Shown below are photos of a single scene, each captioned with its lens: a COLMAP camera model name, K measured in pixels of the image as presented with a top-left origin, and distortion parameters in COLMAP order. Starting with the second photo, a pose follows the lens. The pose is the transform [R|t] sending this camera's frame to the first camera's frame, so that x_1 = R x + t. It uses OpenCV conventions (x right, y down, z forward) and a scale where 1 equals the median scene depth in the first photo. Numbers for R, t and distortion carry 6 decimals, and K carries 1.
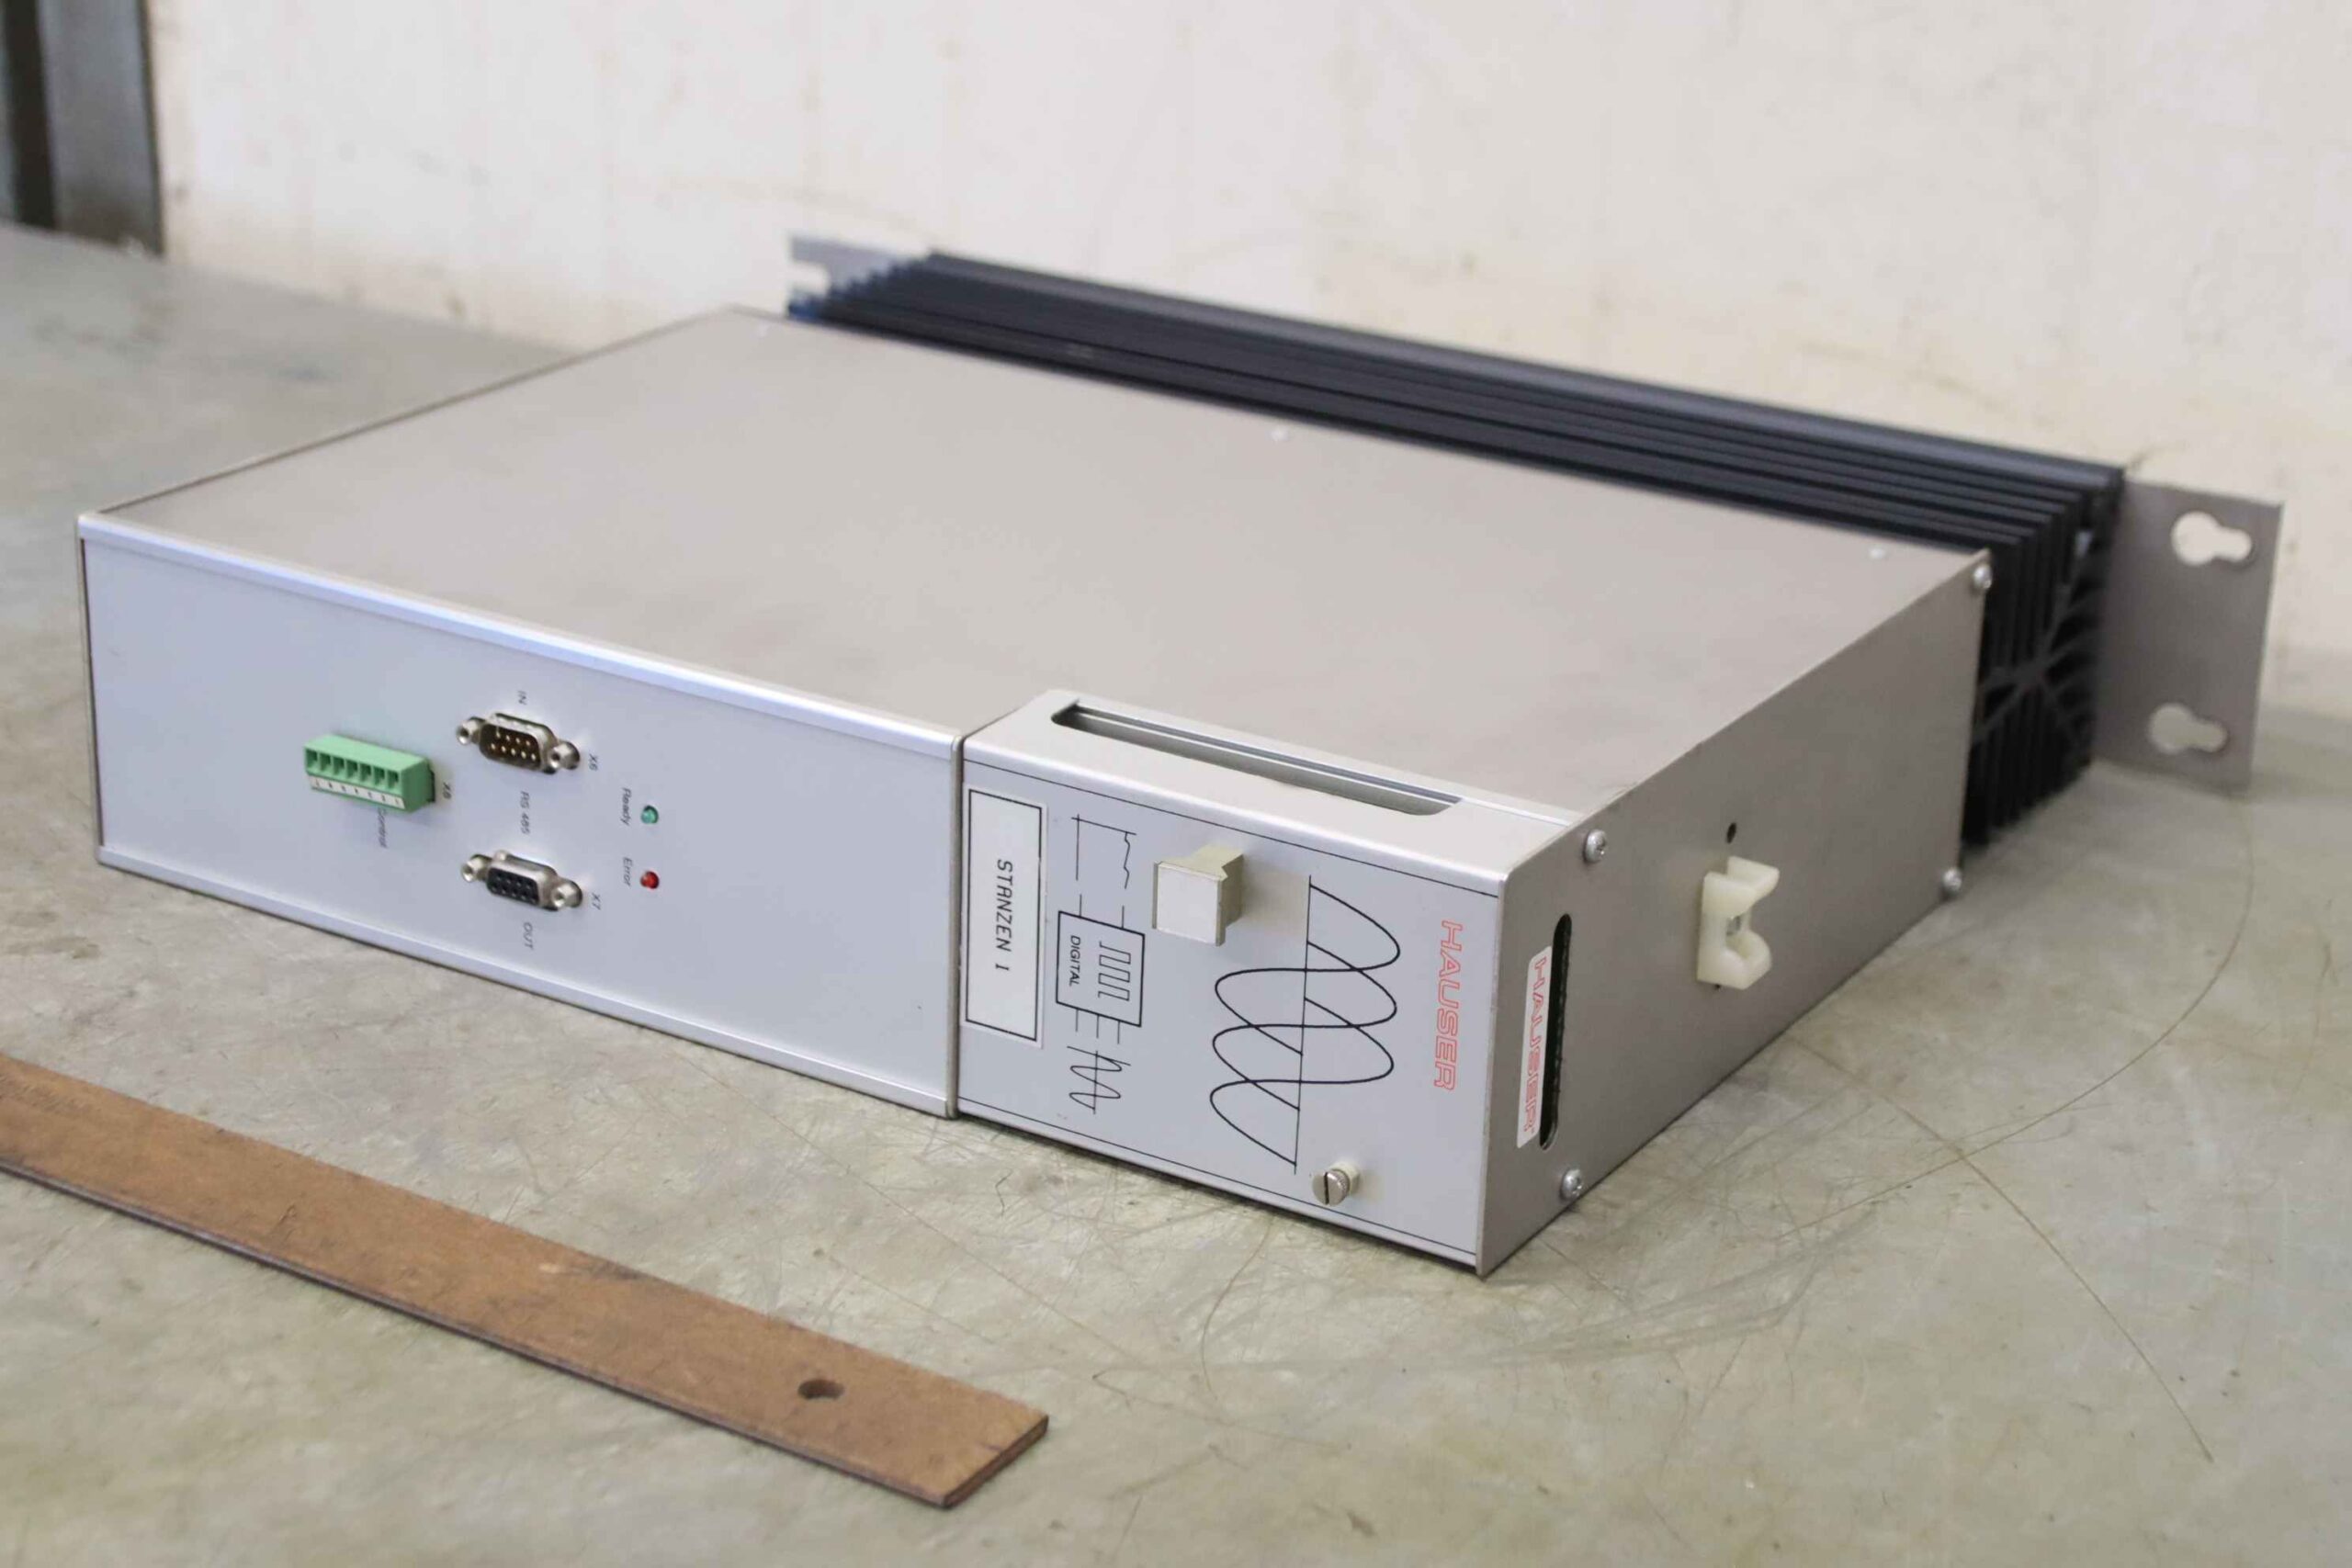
lens RADIAL K [[4286.5, 0, 1172.0], [0, 4286.5, 783.0], [0, 0, 1]] dist [0.159330, 0.000000]
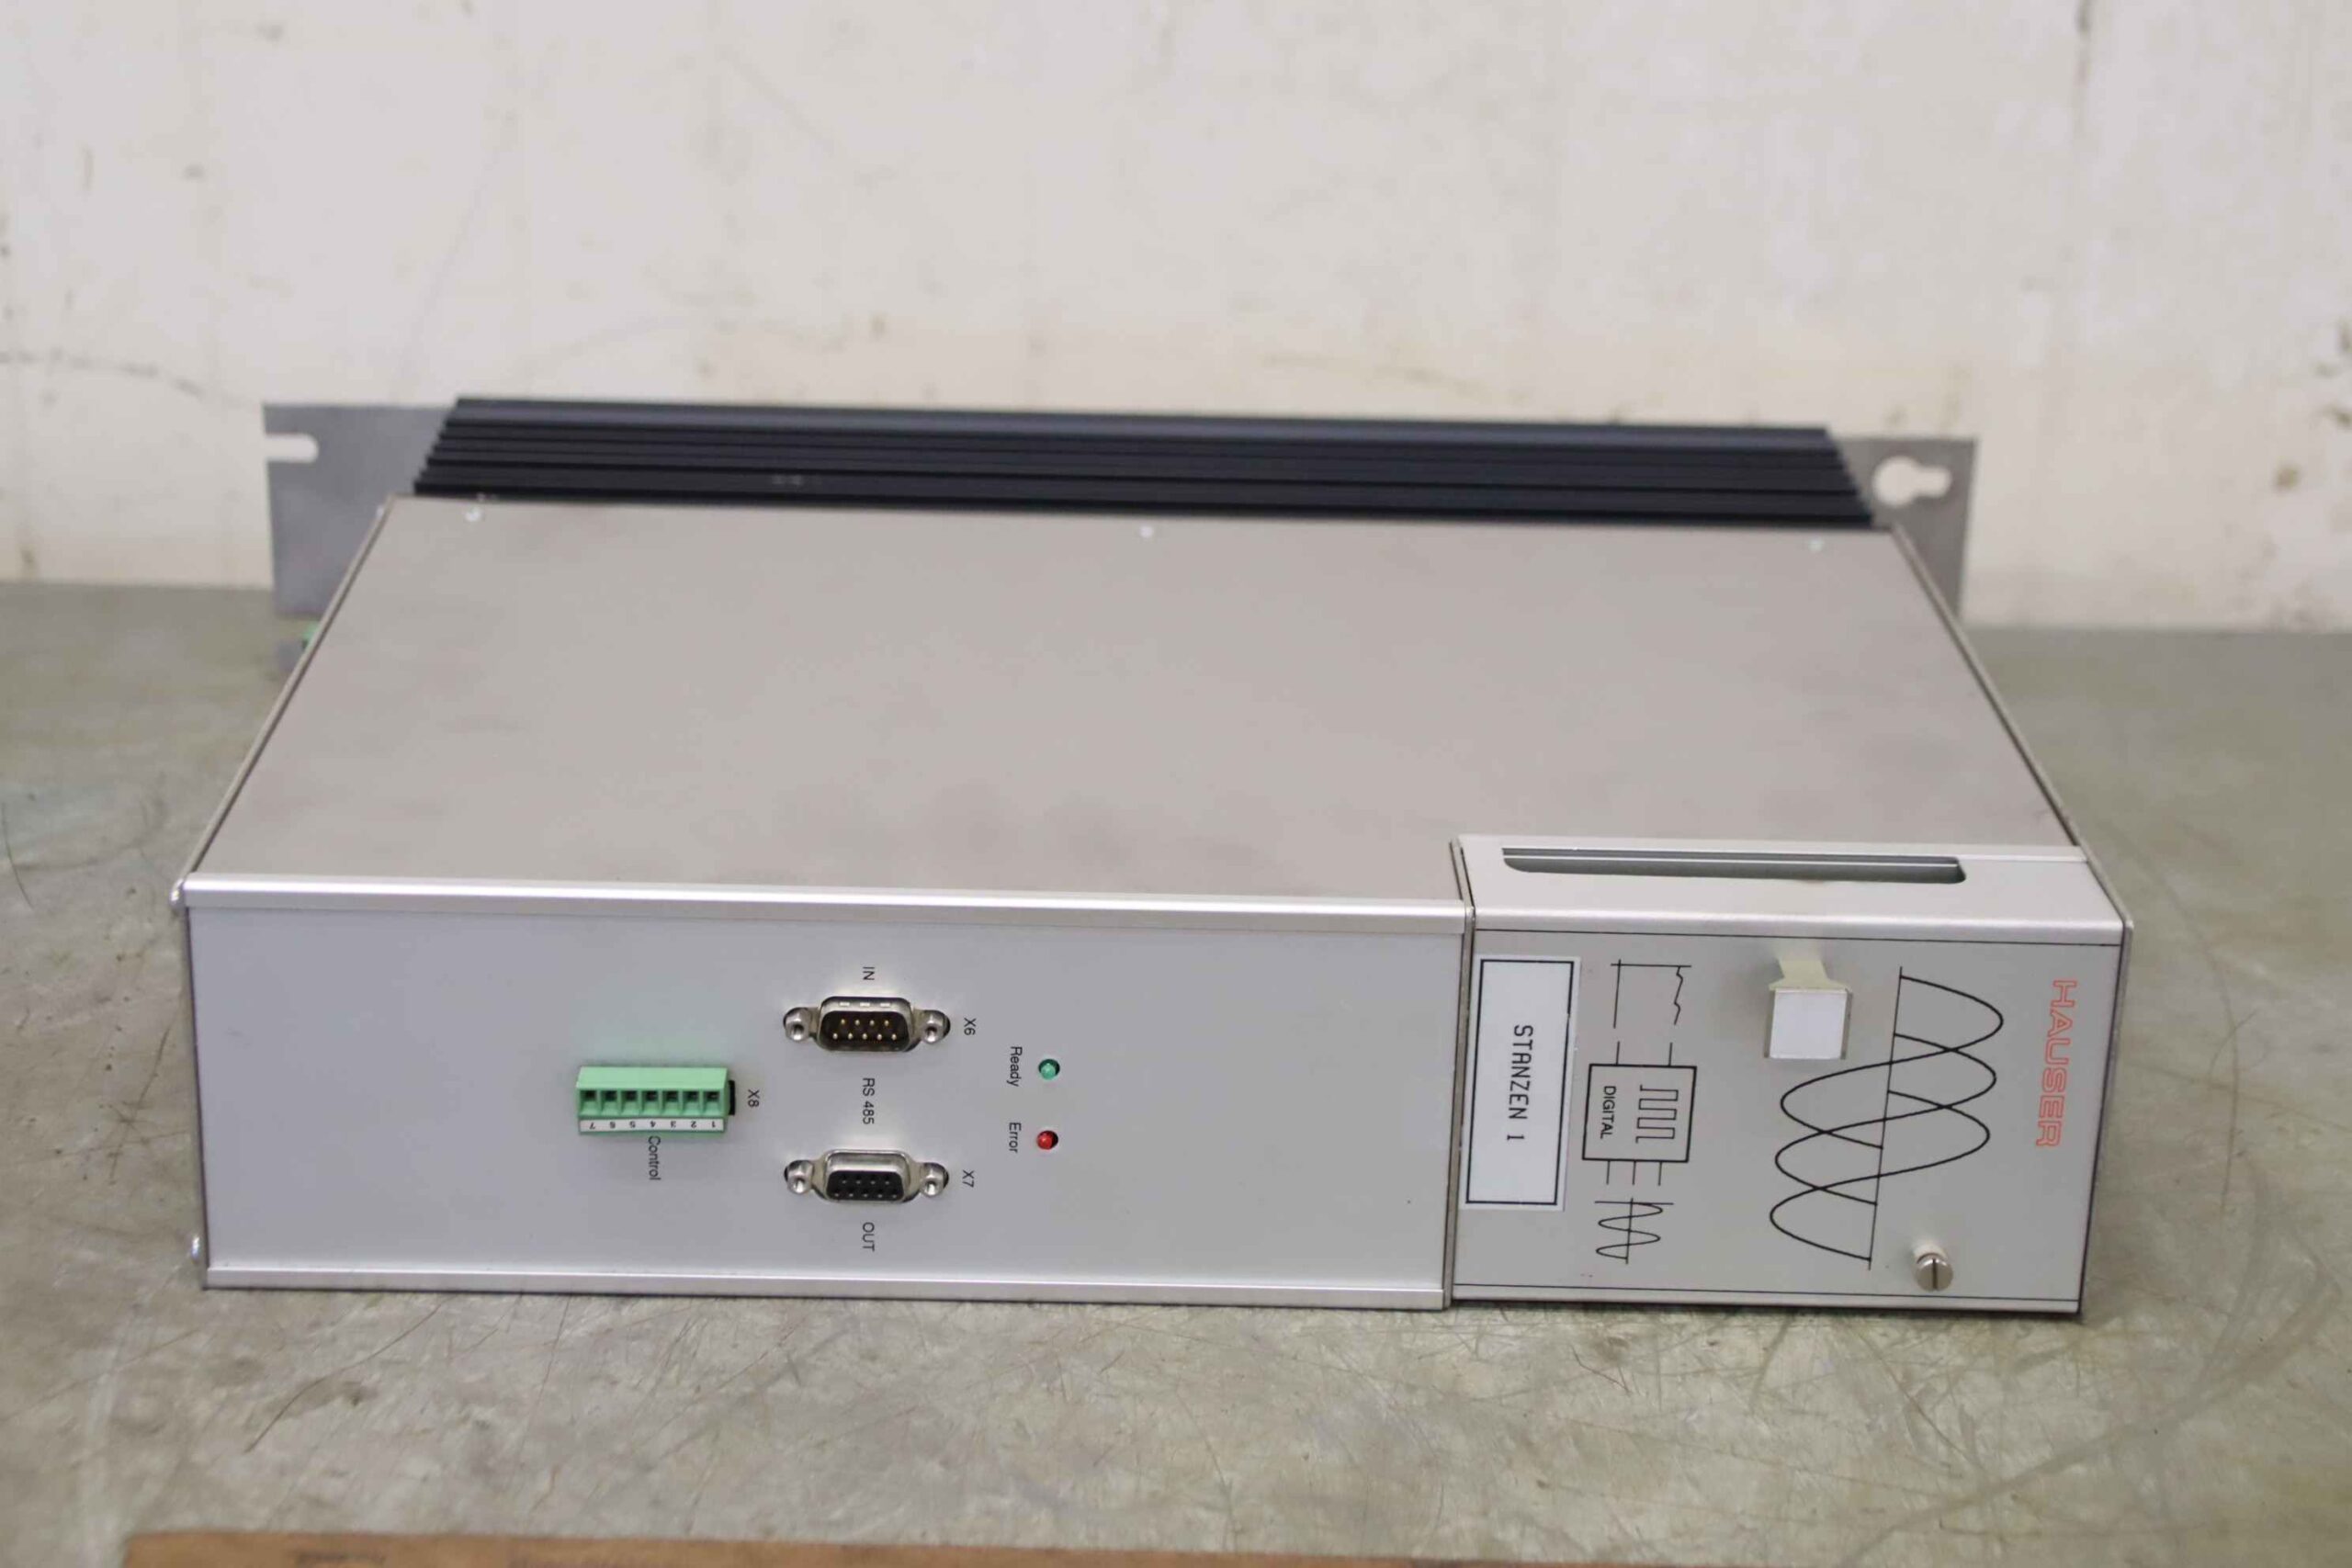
lens RADIAL K [[4110.3, 0, 1158.9], [0, 4110.3, 786.9], [0, 0, 1]] dist [0.109933, 0.000000]
pose [[0.845890, -0.201957, 0.493643, -0.524924], [0.191134, 0.978850, 0.072942, -0.110595], [-0.497934, 0.032651, 0.866600, 0.251494]]
